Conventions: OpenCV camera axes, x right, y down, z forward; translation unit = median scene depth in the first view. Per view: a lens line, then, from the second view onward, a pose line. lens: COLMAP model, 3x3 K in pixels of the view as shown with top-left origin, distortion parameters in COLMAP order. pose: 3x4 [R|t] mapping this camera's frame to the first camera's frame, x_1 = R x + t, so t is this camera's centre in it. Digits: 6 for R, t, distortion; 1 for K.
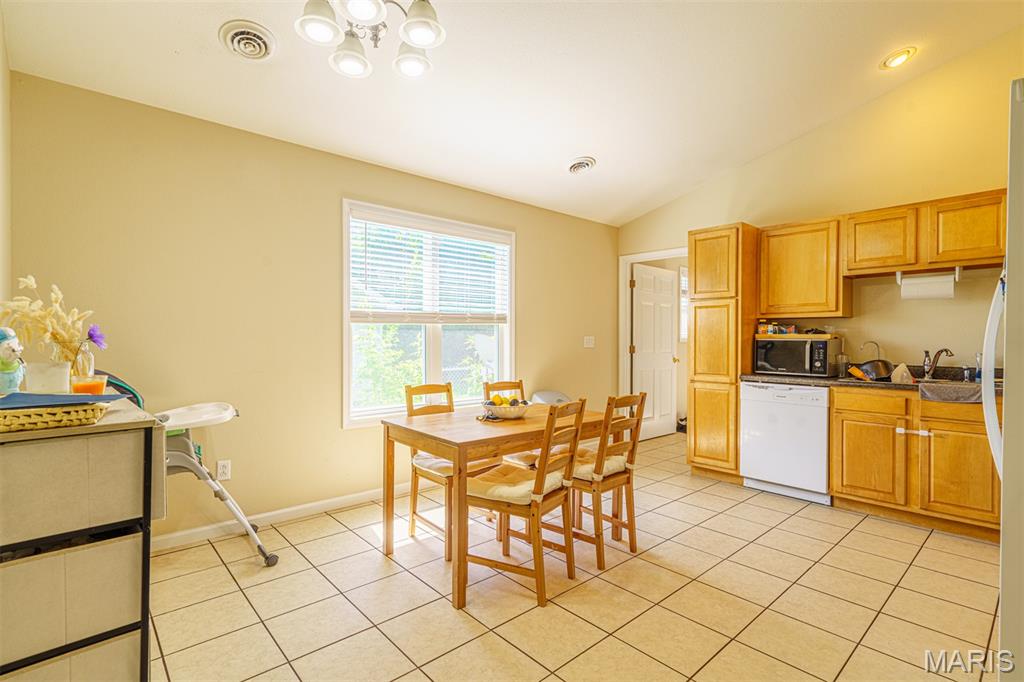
lens RADIAL K [[473.7, 0, 512.5], [0, 473.7, 351.1], [0, 0, 1]] dist [-0.000185, -0.000219]
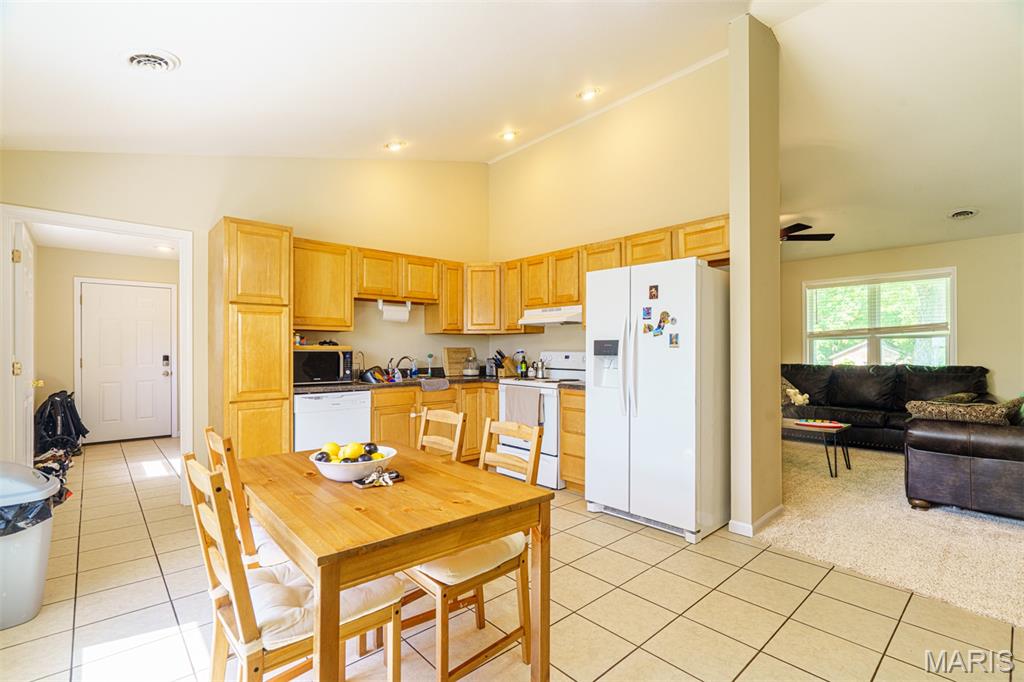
lens RADIAL K [[473.7, 0, 512.5], [0, 473.7, 351.1], [0, 0, 1]] dist [-0.000185, -0.000219]
pose [[-0.006136, -0.005021, 0.999969, -0.502000], [0.025660, 0.999657, 0.005177, -0.018548], [-0.999652, 0.025691, -0.006005, 0.609127]]
